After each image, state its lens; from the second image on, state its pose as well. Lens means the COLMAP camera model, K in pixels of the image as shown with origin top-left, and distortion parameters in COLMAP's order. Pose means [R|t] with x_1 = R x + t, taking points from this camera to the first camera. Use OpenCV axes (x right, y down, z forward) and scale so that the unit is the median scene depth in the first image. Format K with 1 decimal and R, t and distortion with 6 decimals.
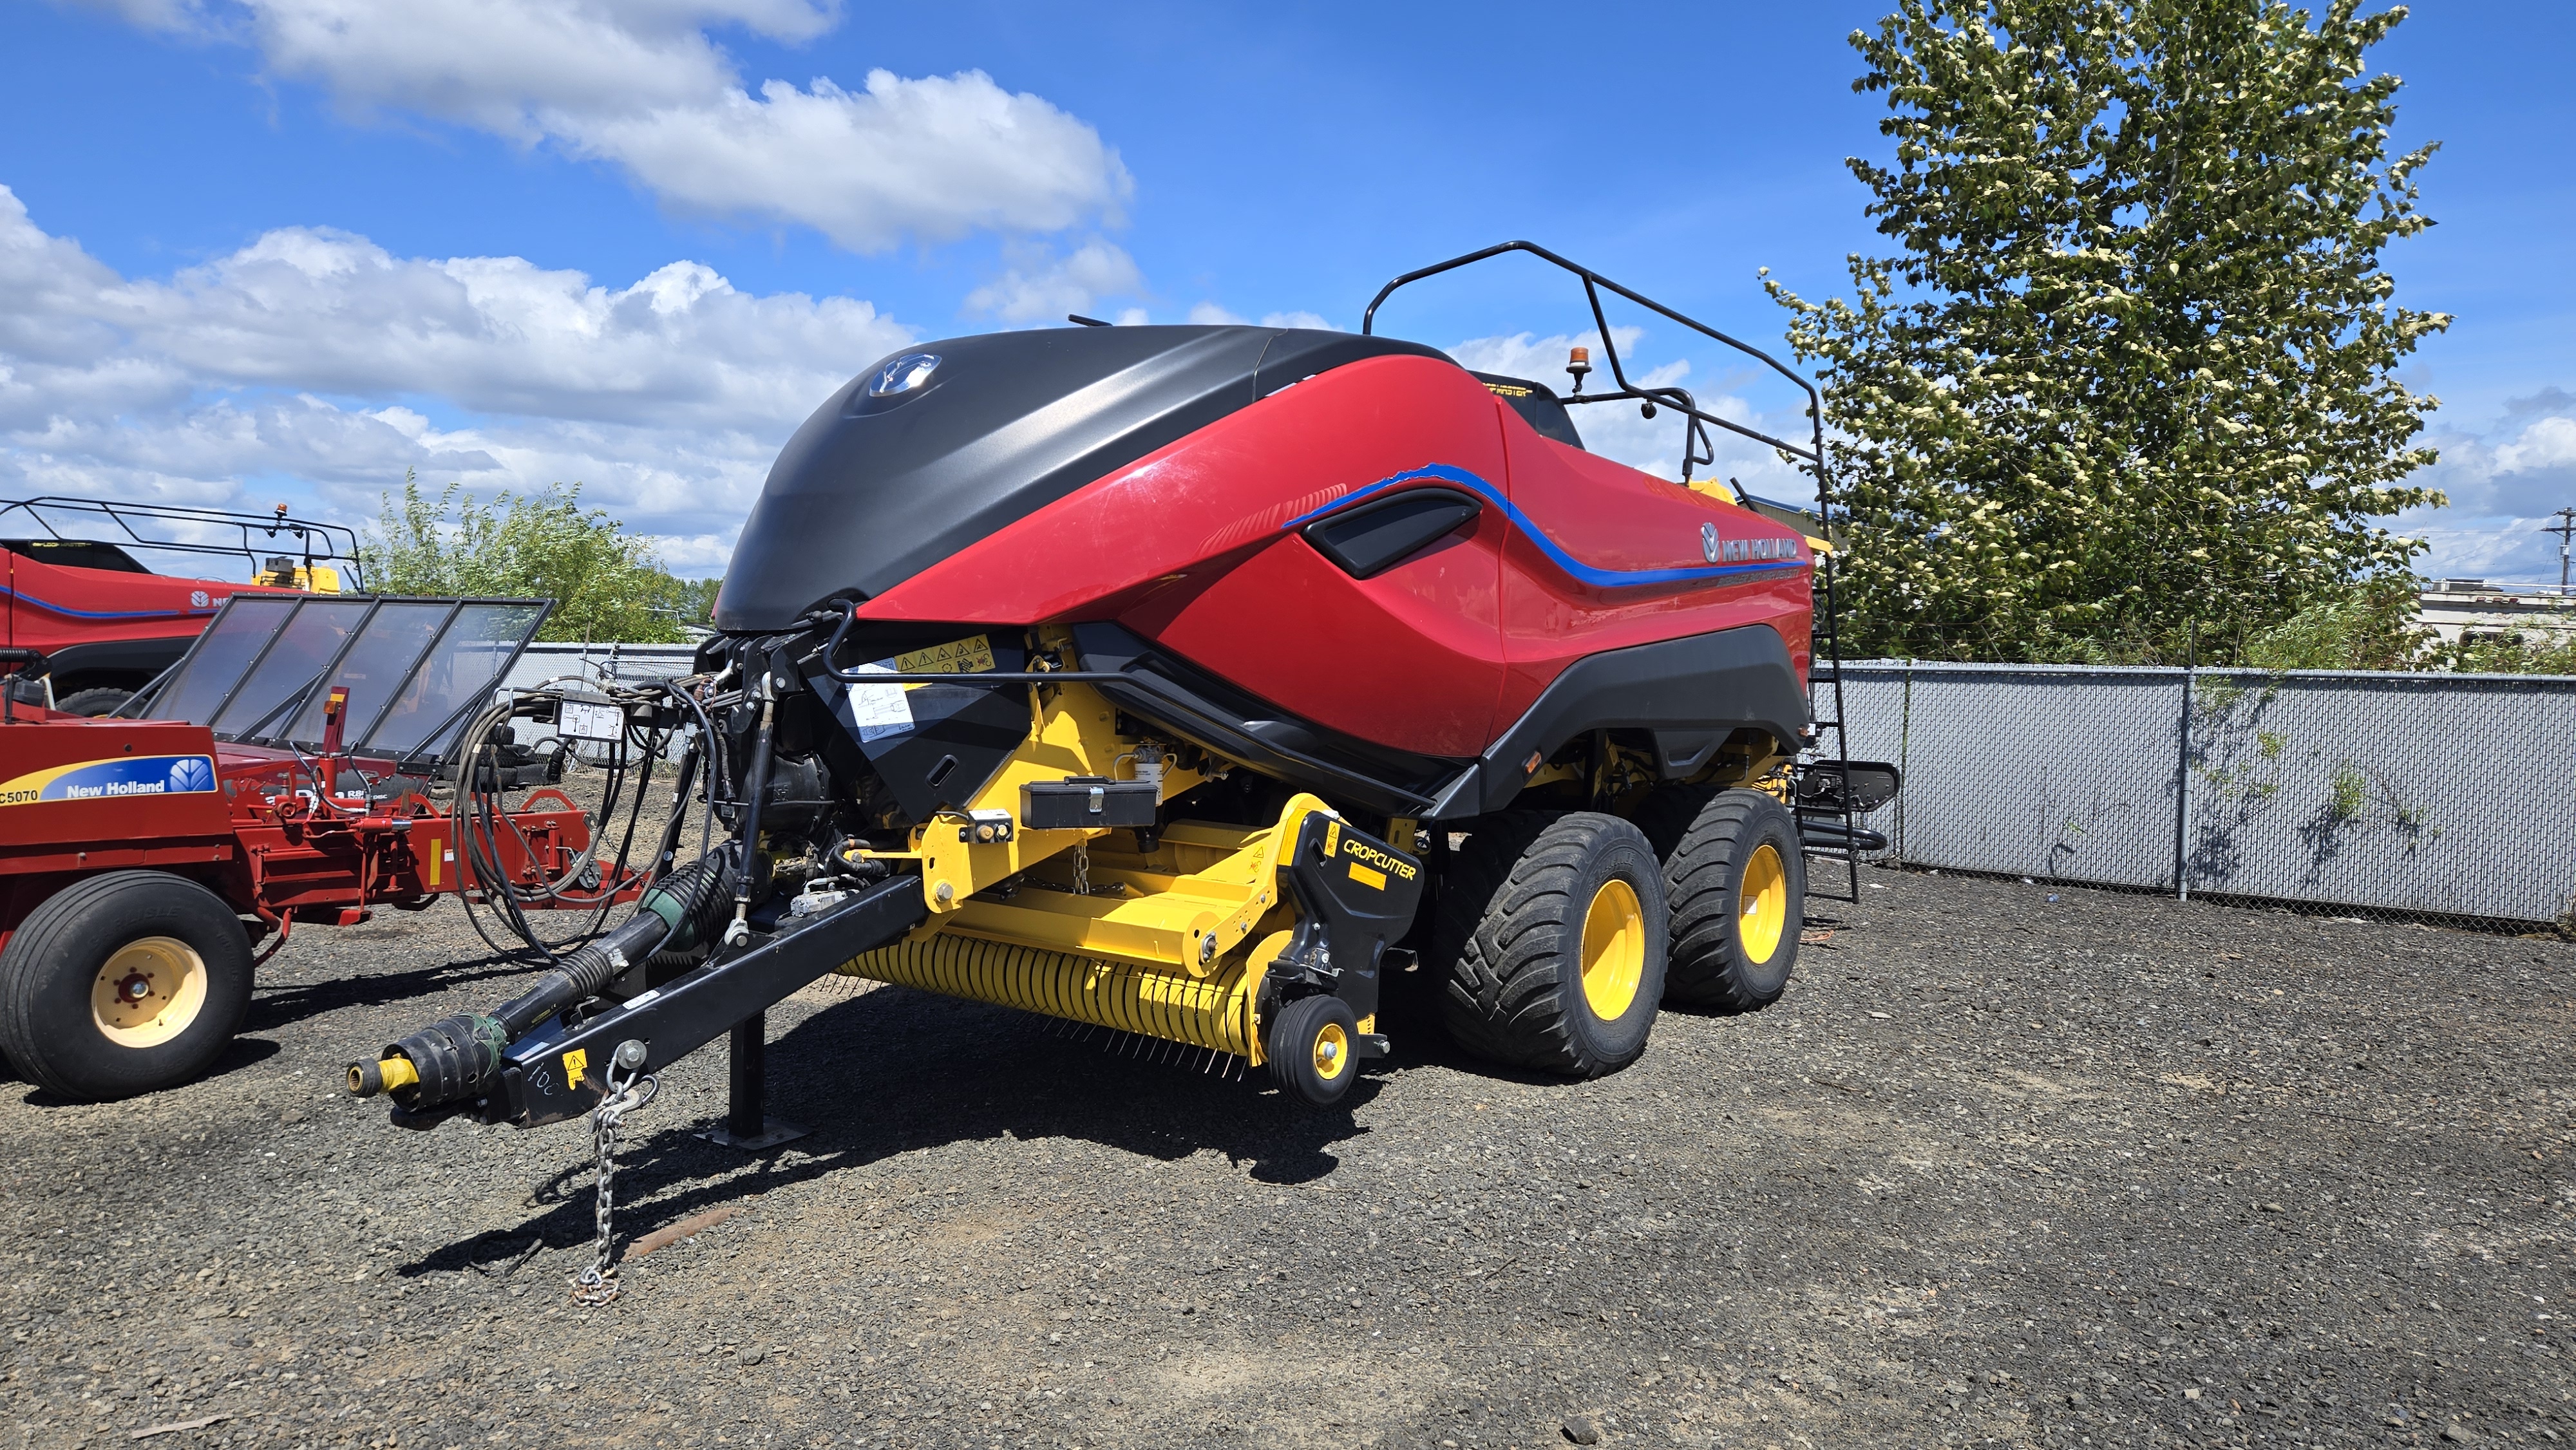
lens RADIAL K [[1732.9, 0, 1249.5], [0, 1732.9, 721.7], [0, 0, 1]] dist [0.003381, 0.000444]
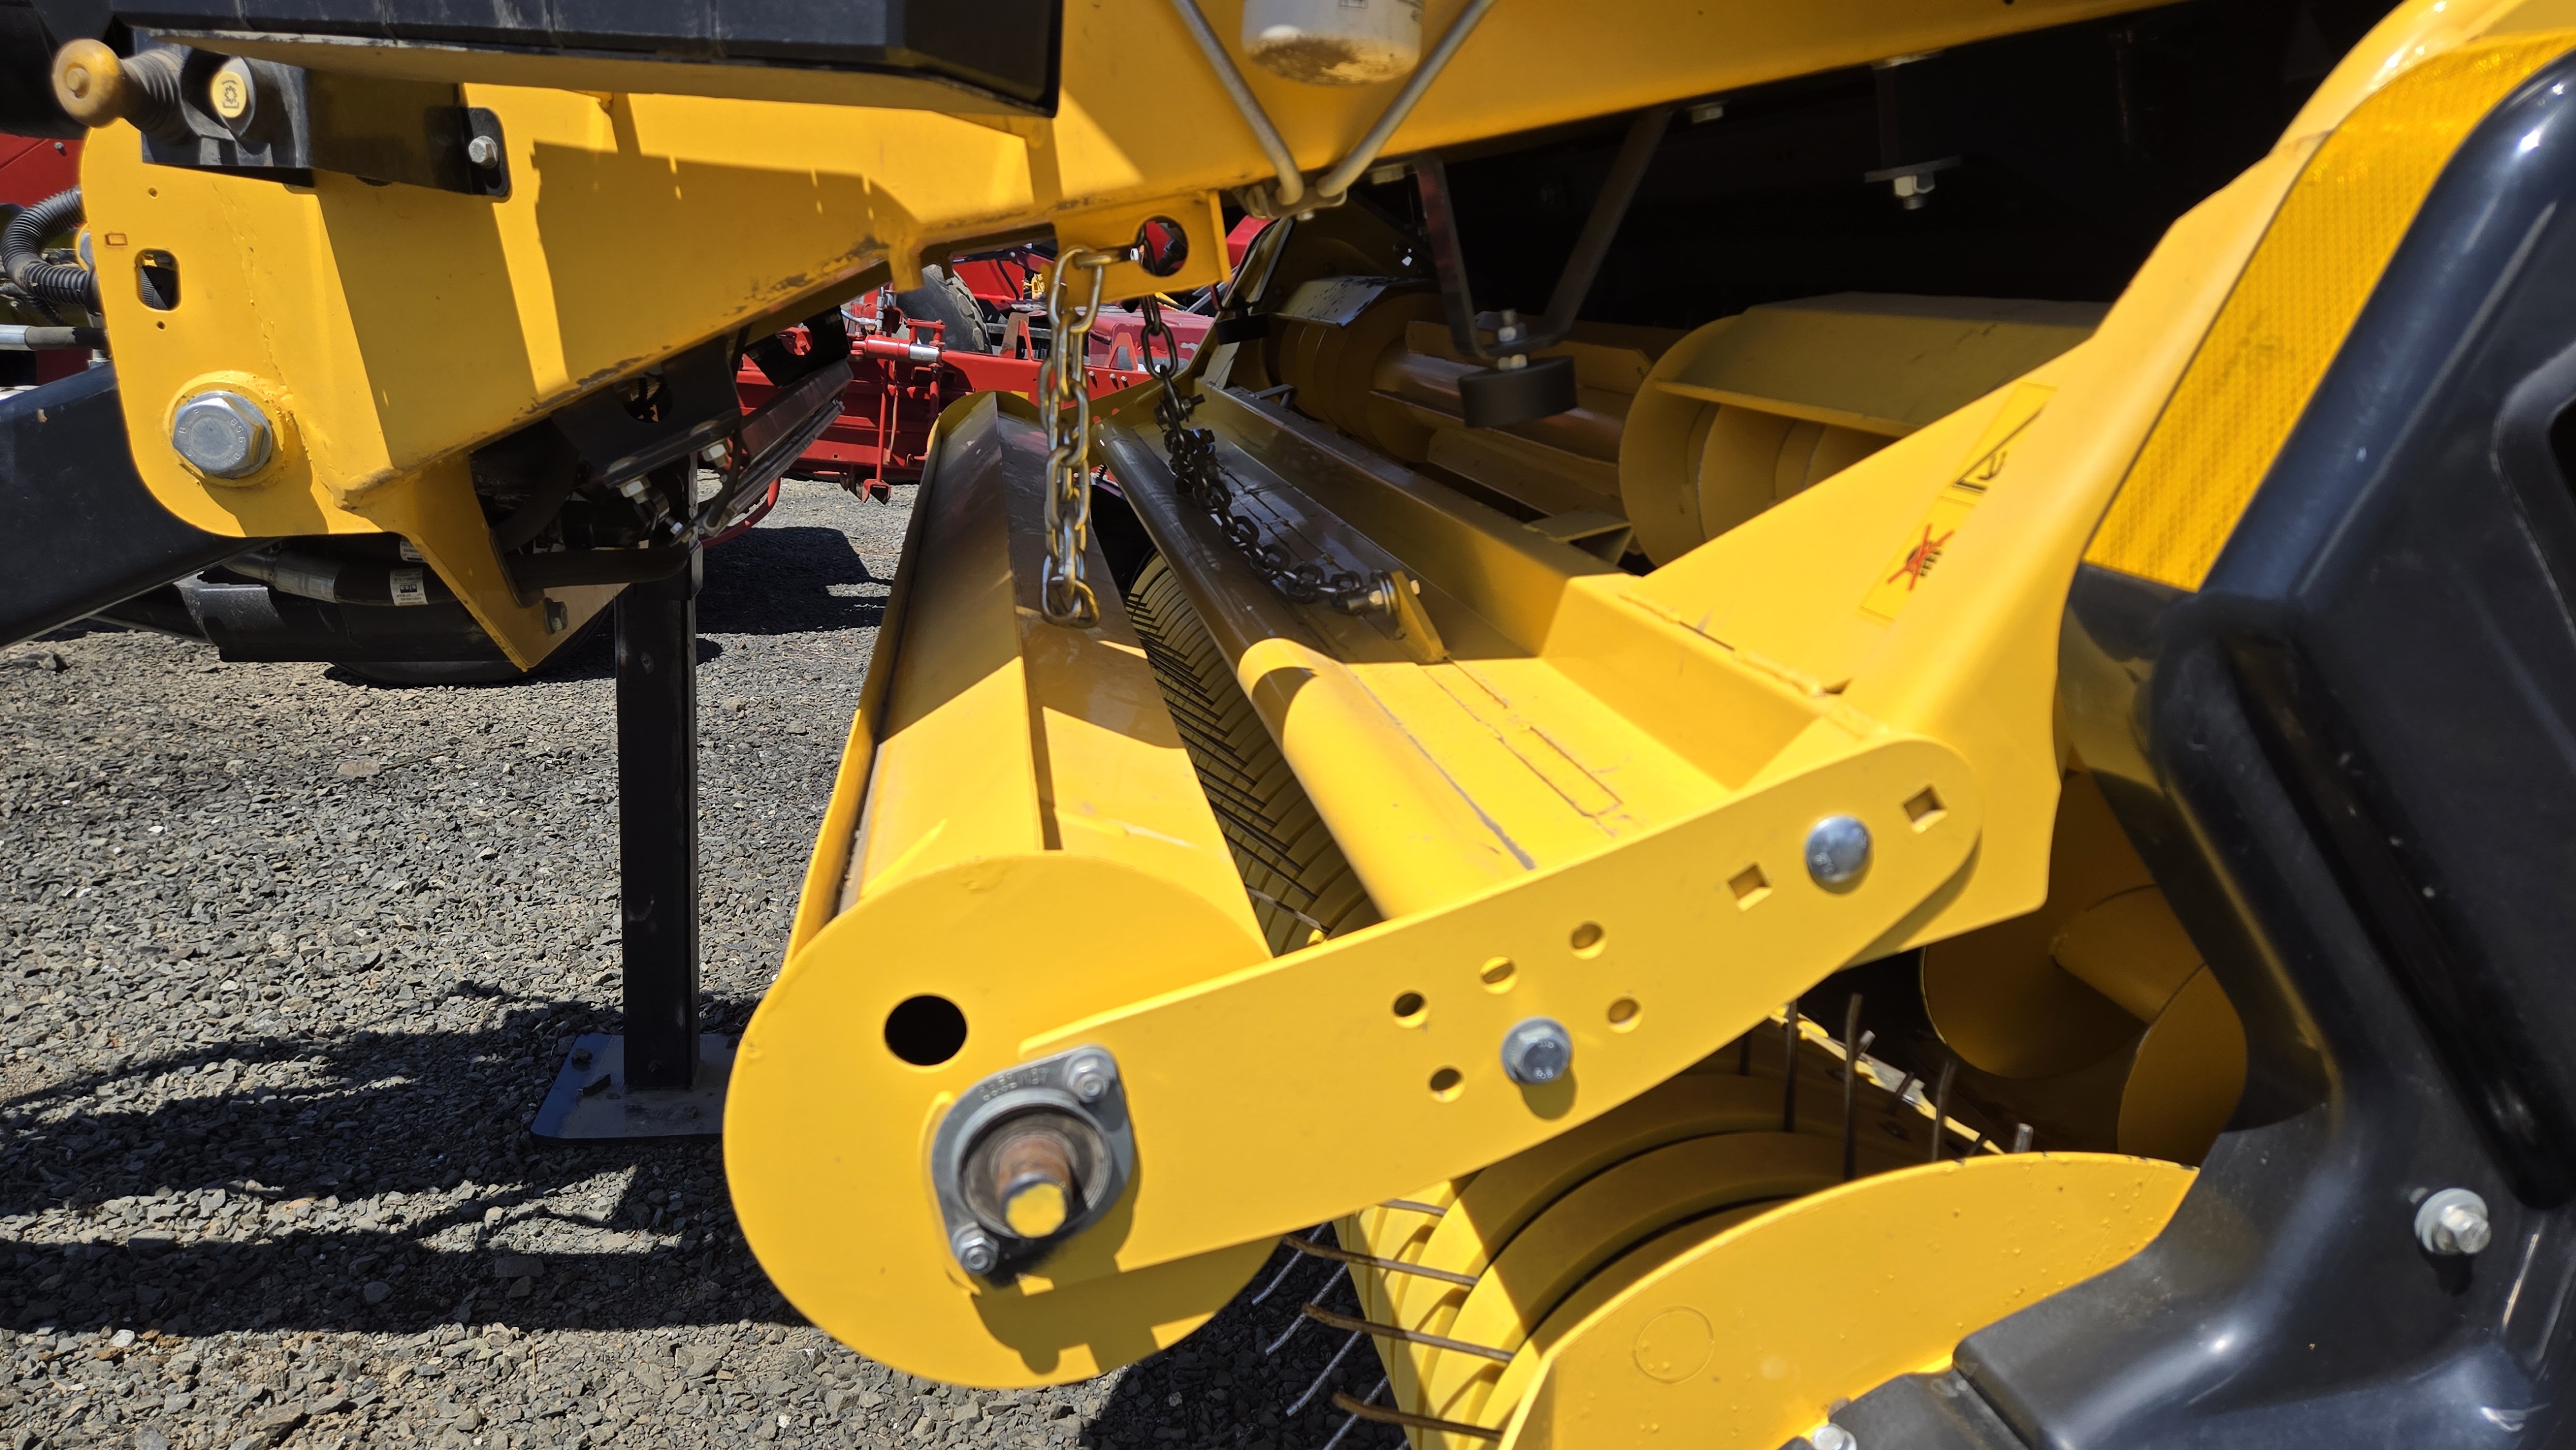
lens RADIAL K [[1732.9, 0, 1249.5], [0, 1732.9, 721.7], [0, 0, 1]] dist [0.003381, 0.000444]
pose [[0.710108, 0.203390, -0.674076, 0.052494], [-0.079340, 0.974386, 0.210423, 0.074186], [0.699608, -0.095942, 0.708056, 0.891740]]
